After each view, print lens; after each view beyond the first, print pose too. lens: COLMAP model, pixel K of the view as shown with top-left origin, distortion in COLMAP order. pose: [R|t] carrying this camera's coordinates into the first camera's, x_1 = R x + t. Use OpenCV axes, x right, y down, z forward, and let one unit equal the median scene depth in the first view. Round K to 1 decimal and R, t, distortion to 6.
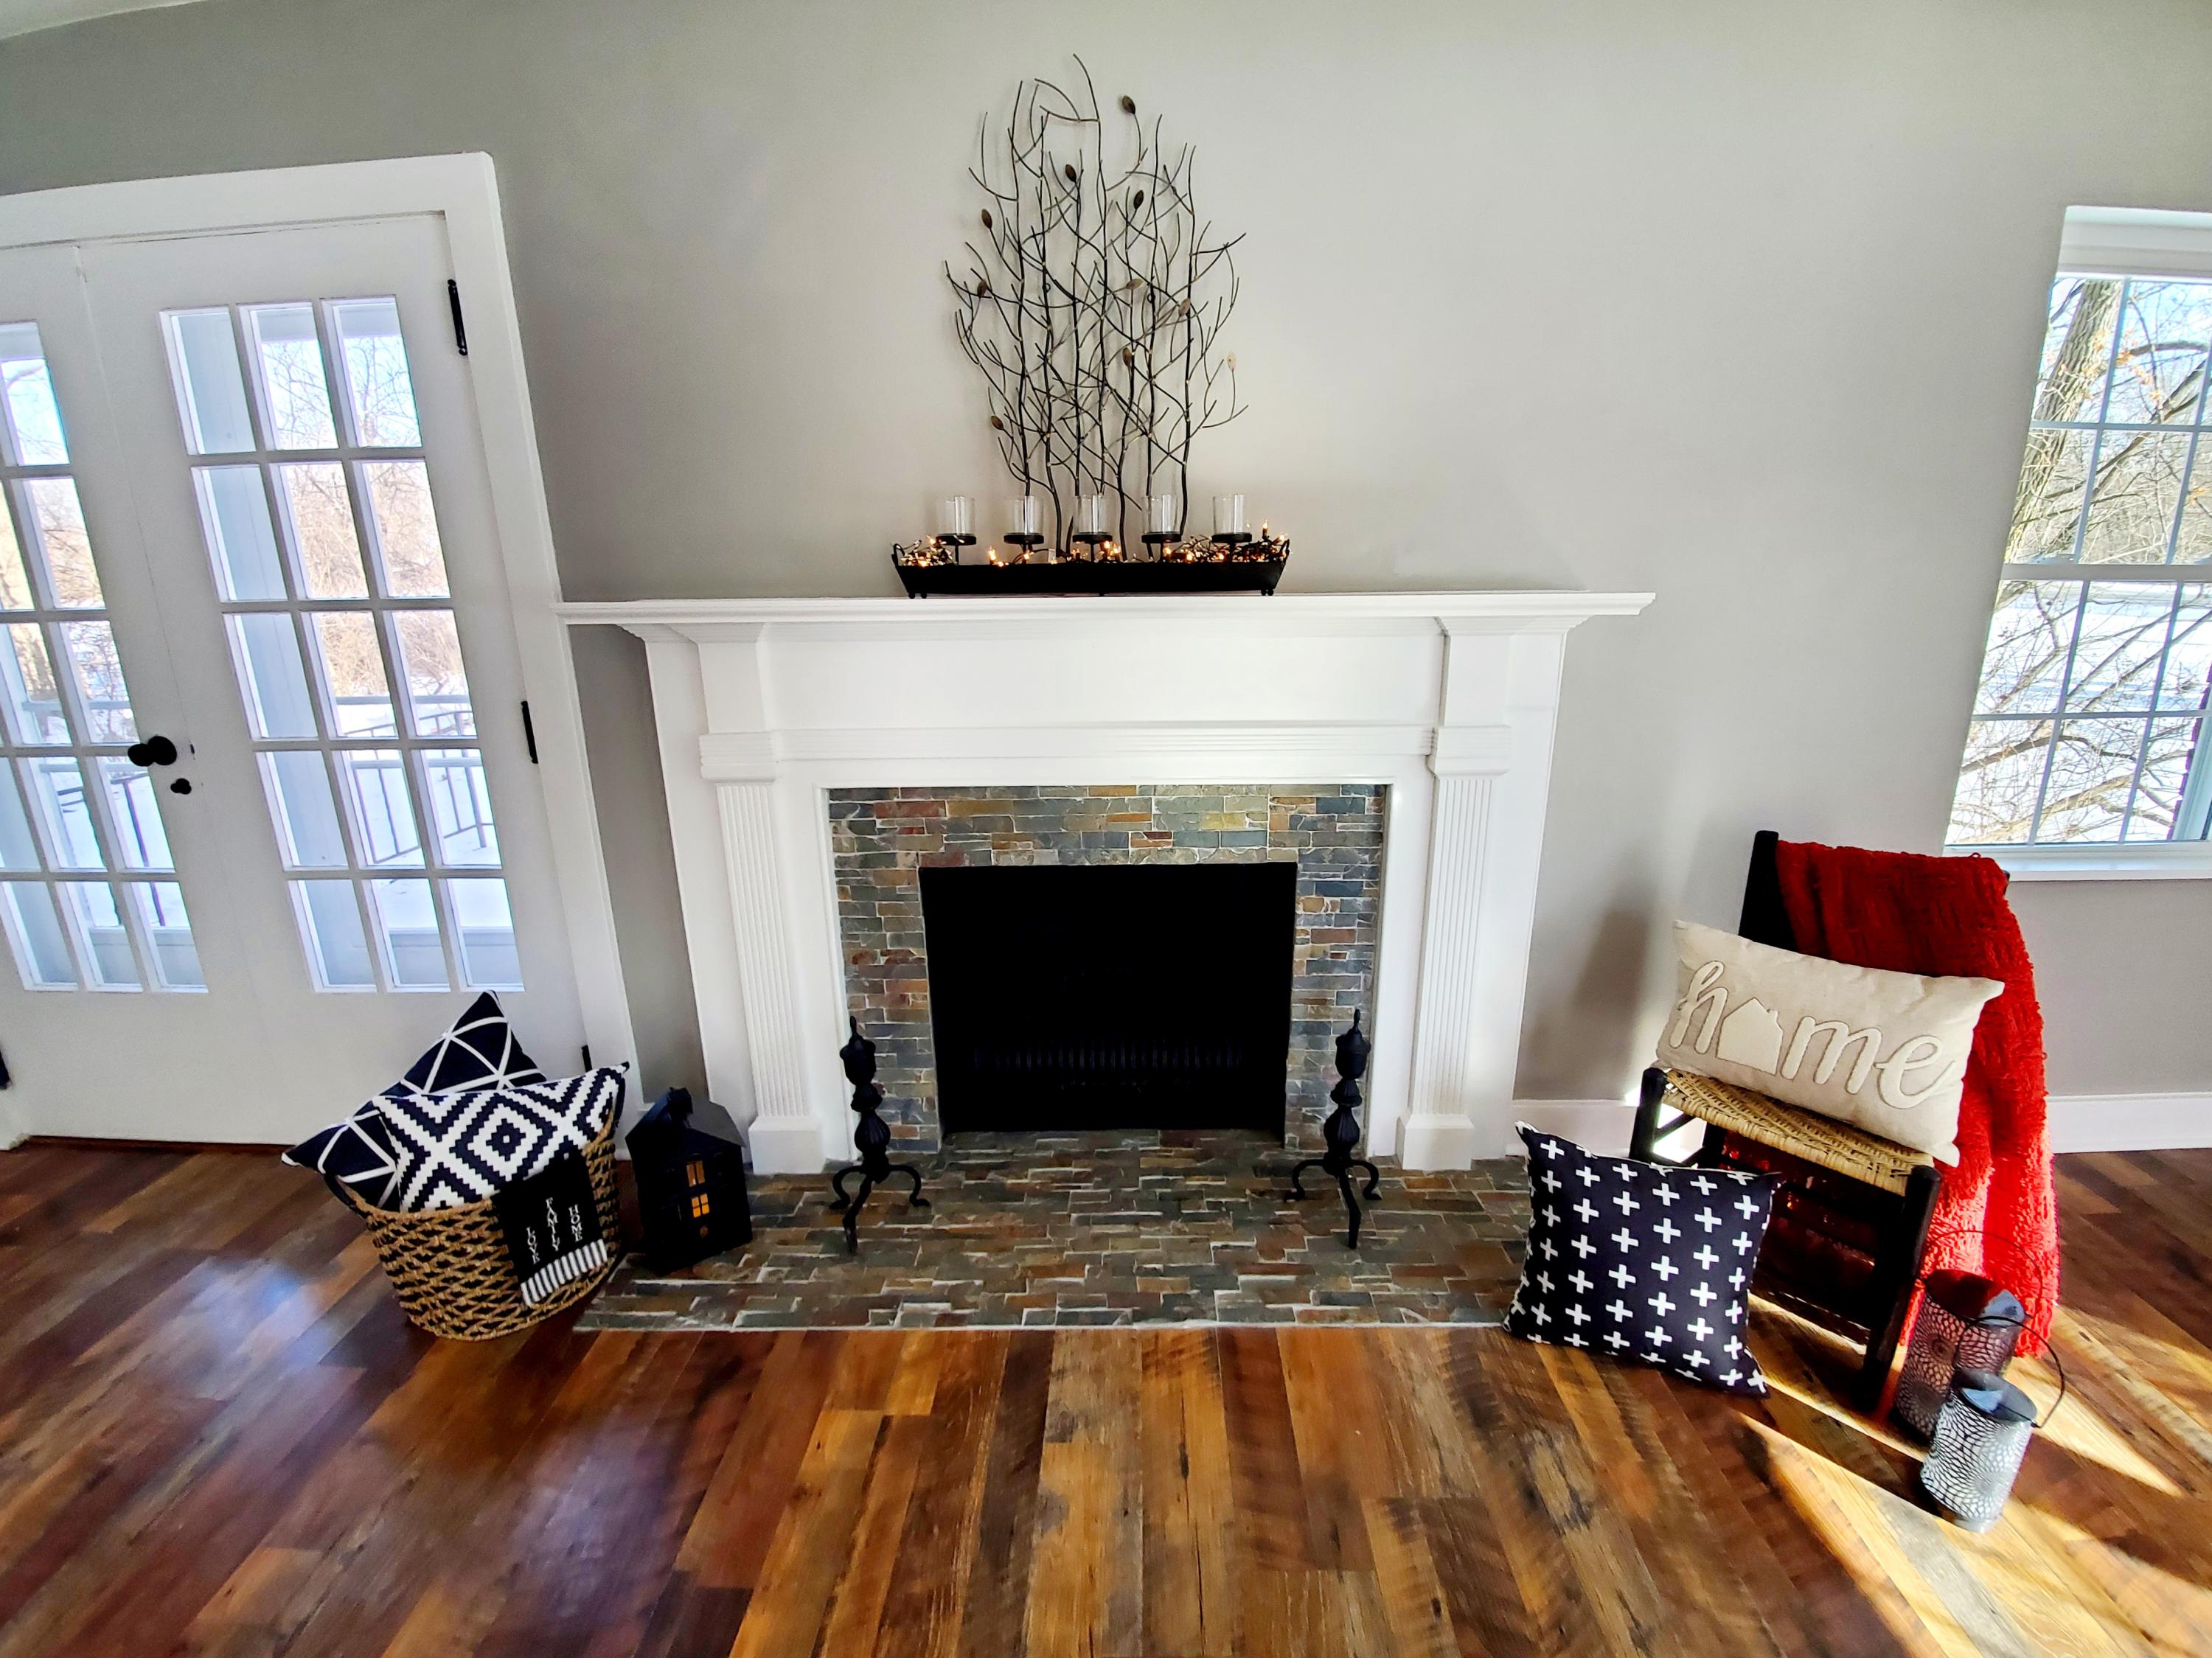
lens RADIAL K [[903.4, 0, 1120.6], [0, 903.4, 792.1], [0, 0, 1]] dist [-0.024390, 0.000507]
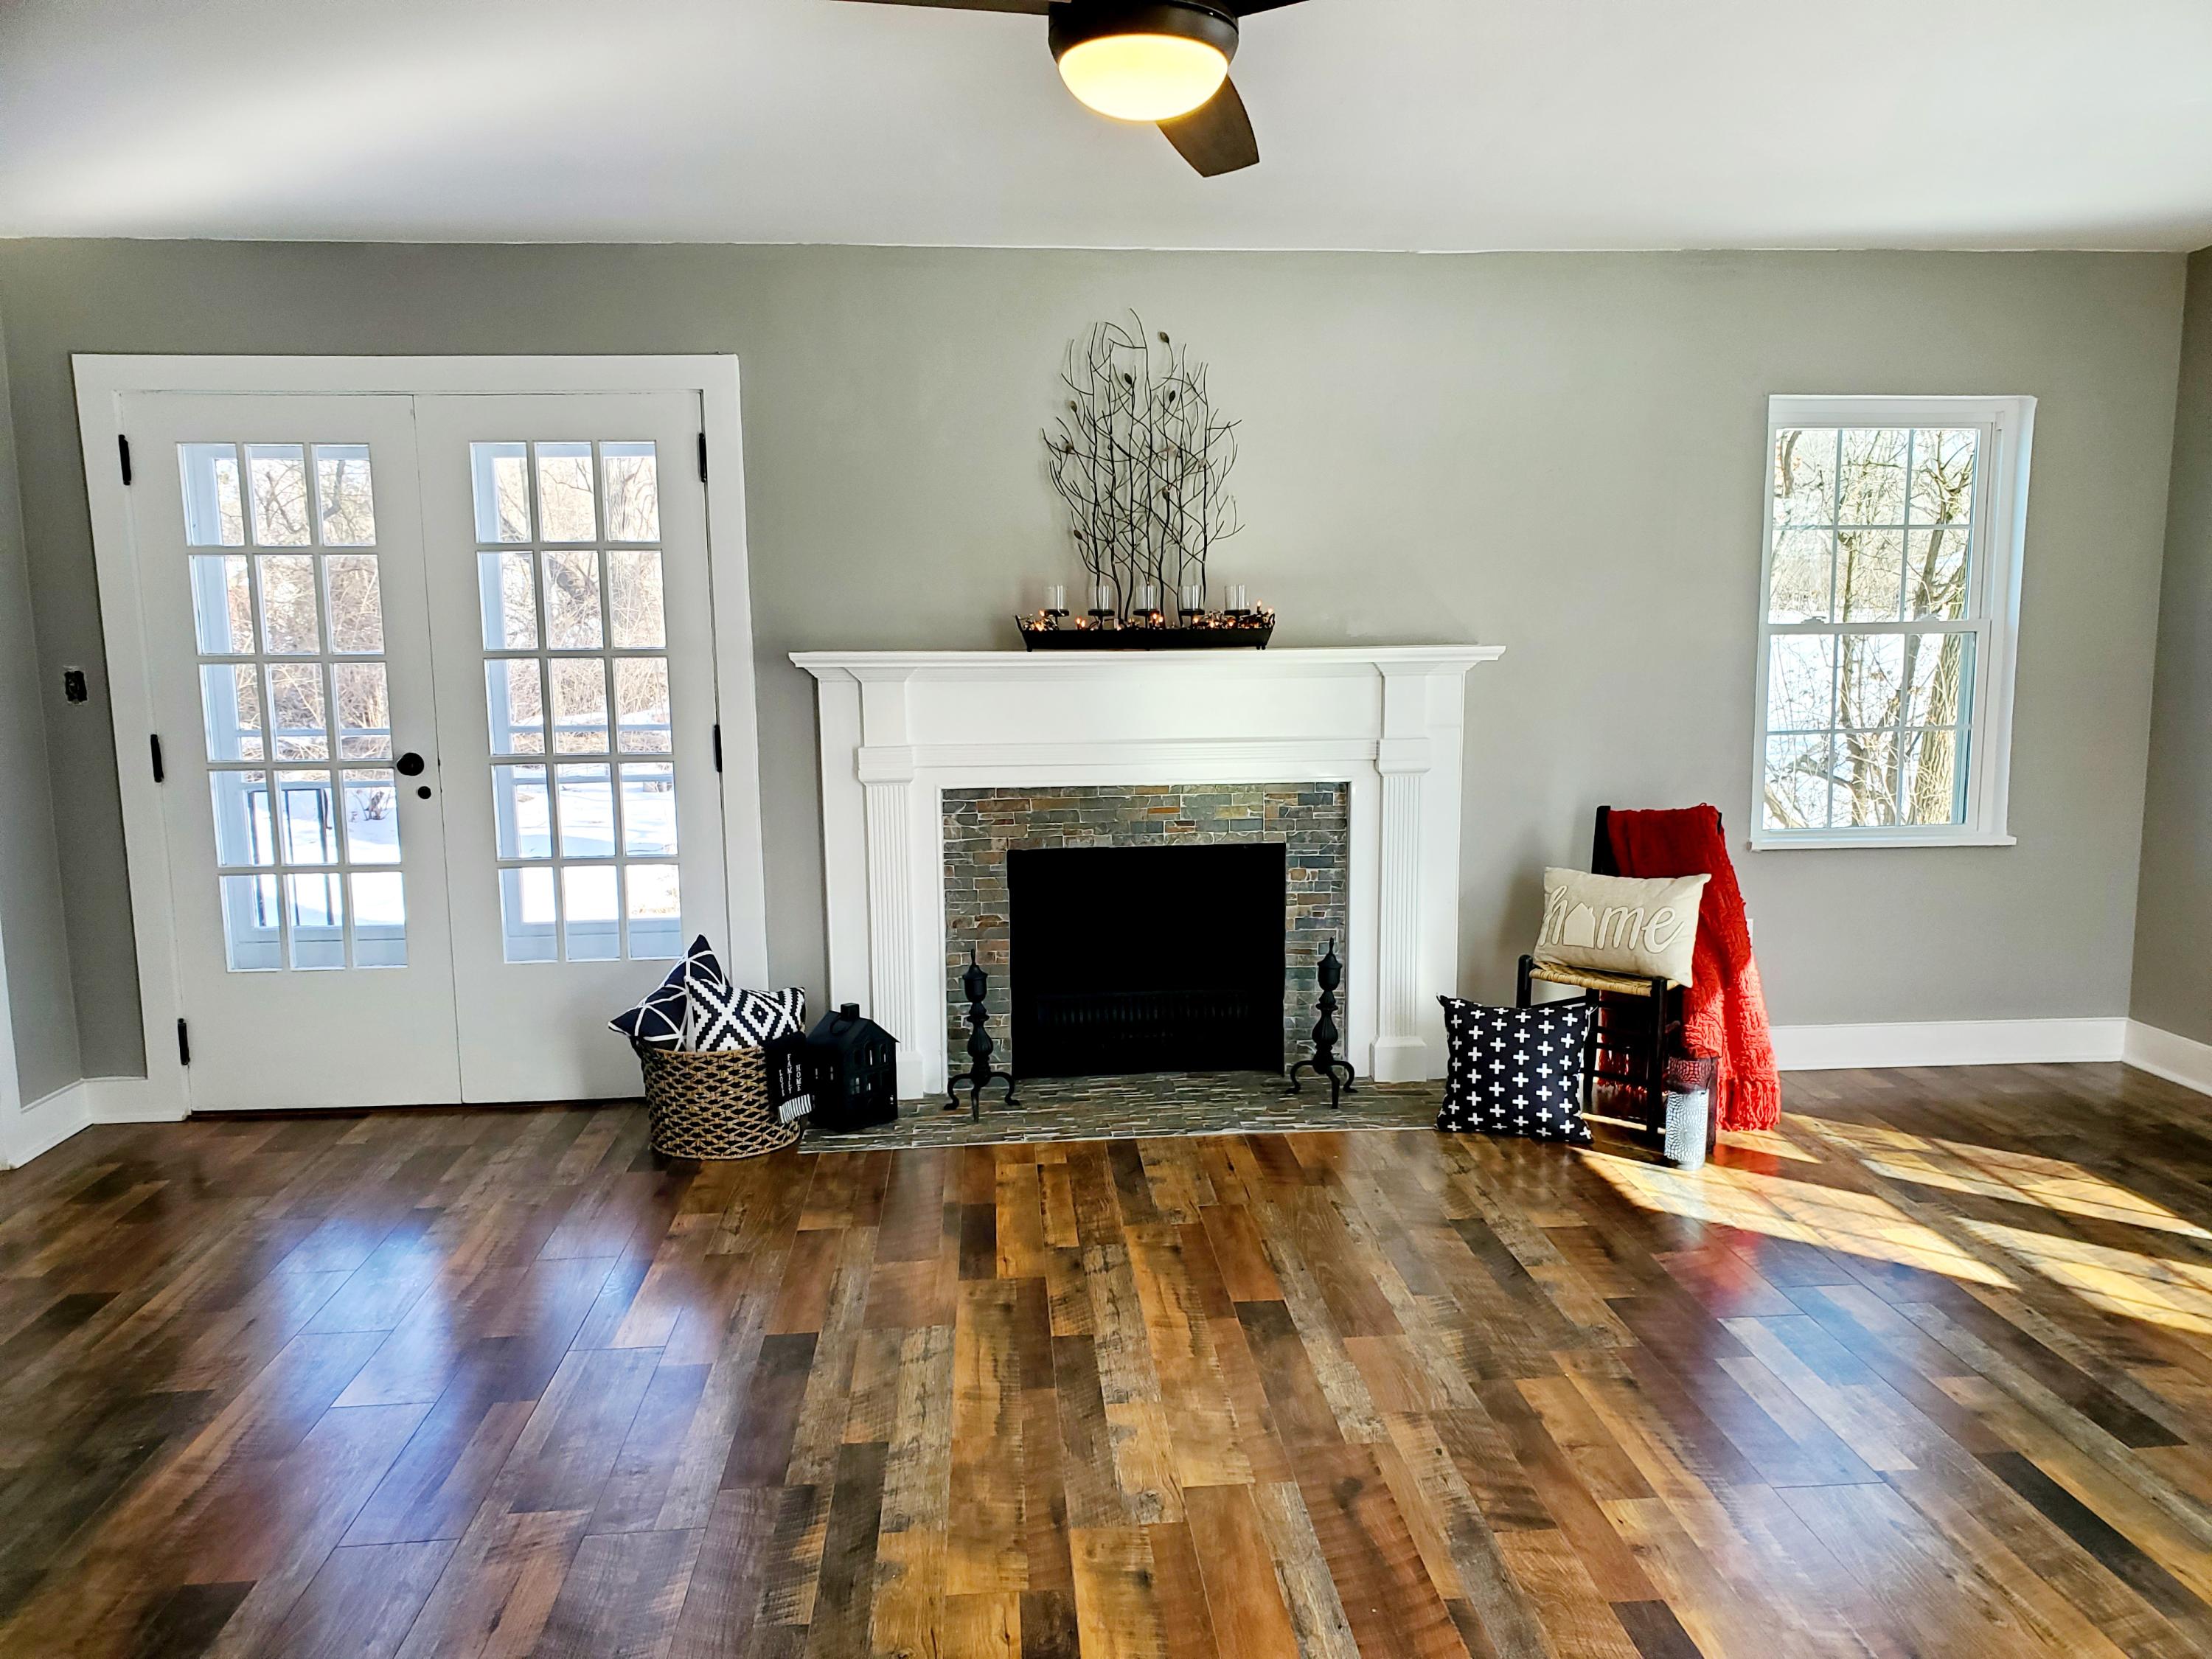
lens RADIAL K [[1662.4, 0, 1114.9], [0, 1662.4, 839.7], [0, 0, 1]] dist [0.026011, 0.002543]
pose [[0.995448, -0.011174, 0.094653, -0.340583], [0.021288, 0.994081, -0.106538, 0.382124], [-0.092902, 0.108068, 0.989793, -1.663009]]
